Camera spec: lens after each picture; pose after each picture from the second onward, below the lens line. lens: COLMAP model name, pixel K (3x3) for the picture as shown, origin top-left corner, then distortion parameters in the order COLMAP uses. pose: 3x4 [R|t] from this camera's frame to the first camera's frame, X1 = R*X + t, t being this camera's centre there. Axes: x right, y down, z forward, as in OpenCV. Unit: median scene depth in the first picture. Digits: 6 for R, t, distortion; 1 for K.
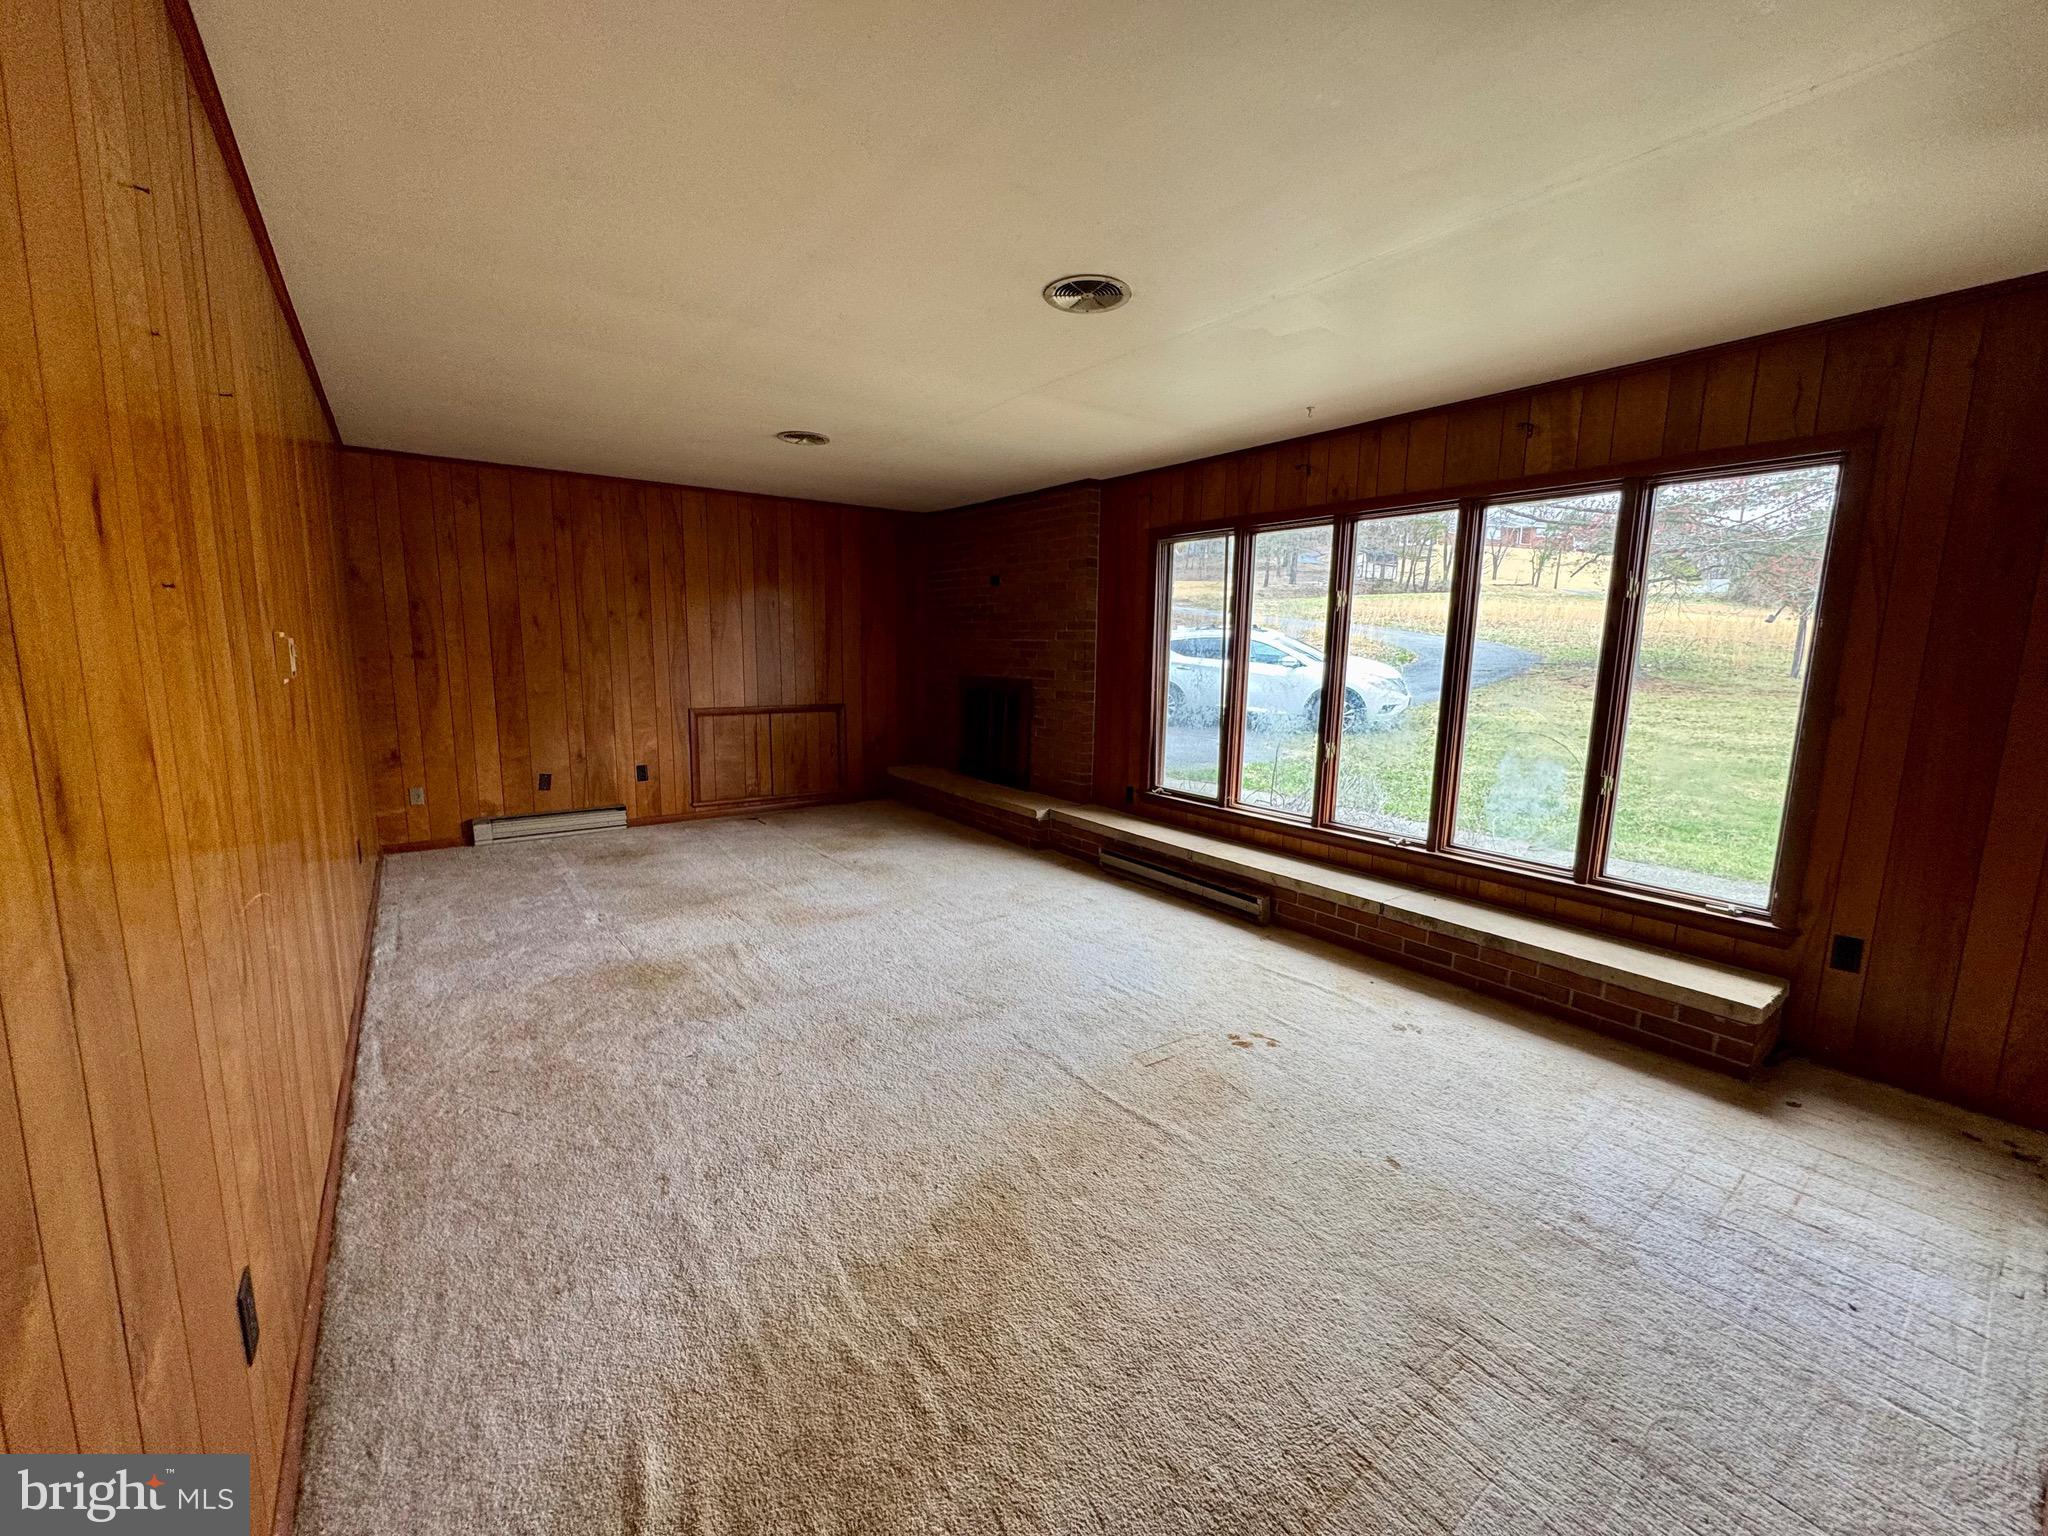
lens RADIAL K [[816.9, 0, 1024.5], [0, 816.9, 768.0], [0, 0, 1]] dist [-0.005066, 0.000809]
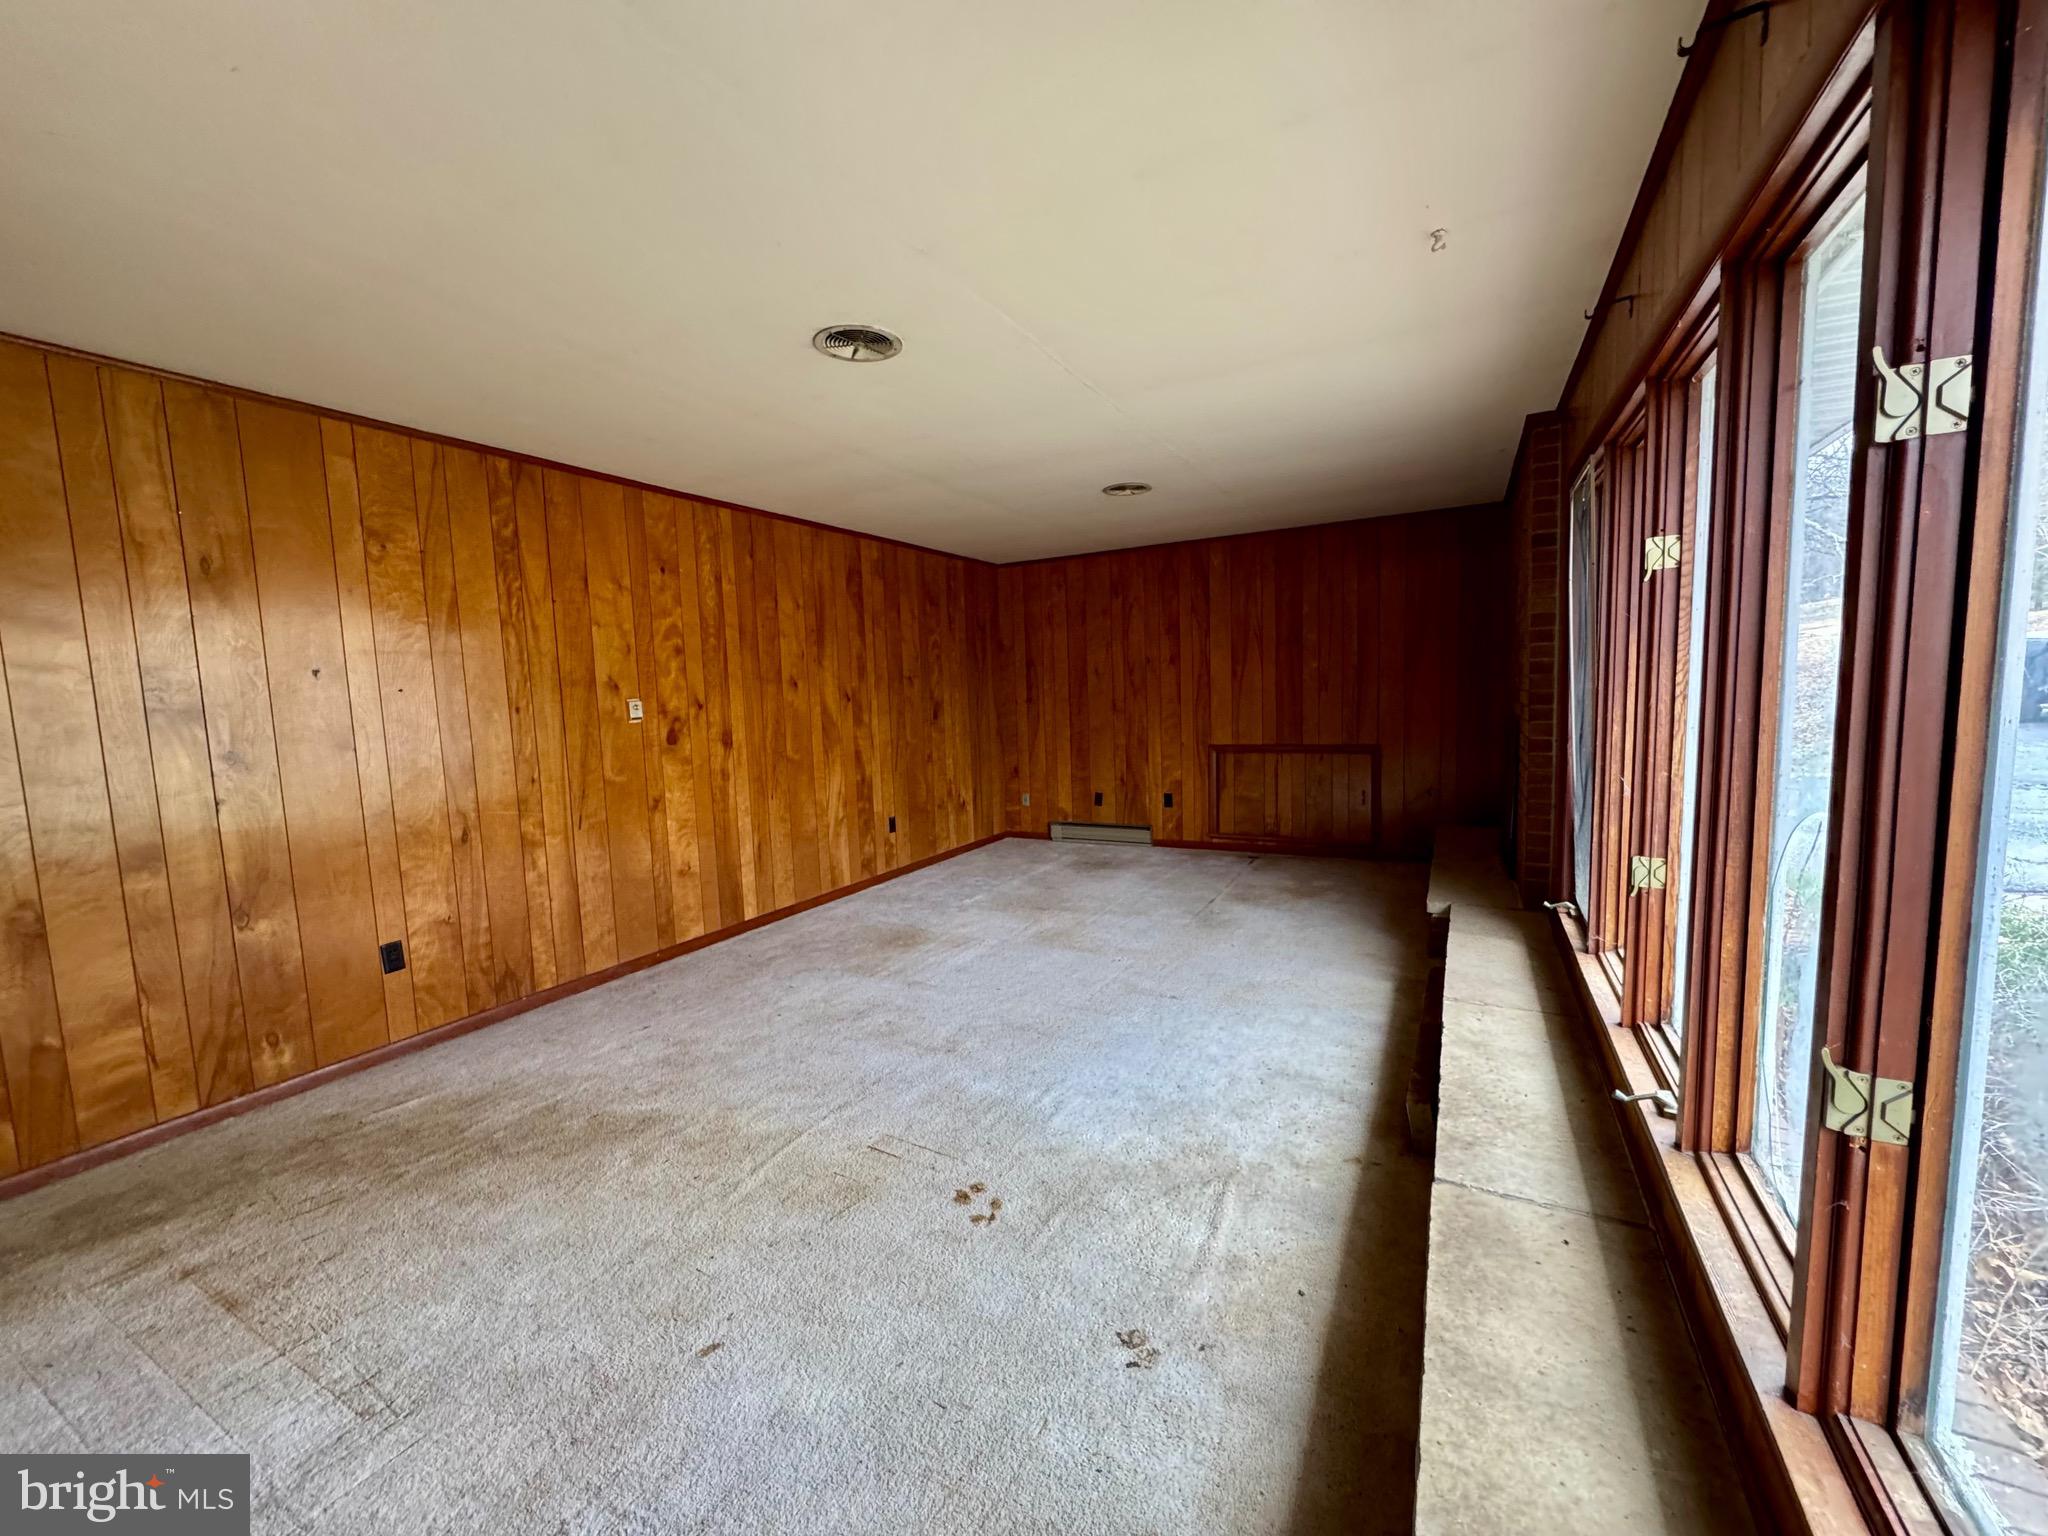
lens RADIAL K [[816.9, 0, 1018.1], [0, 816.9, 765.5], [0, 0, 1]] dist [-0.005066, 0.000809]
pose [[0.418779, 0.054352, -0.906460, 0.546760], [-0.094144, 0.995427, 0.016192, -0.047294], [0.903195, 0.078557, 0.421981, 0.392977]]
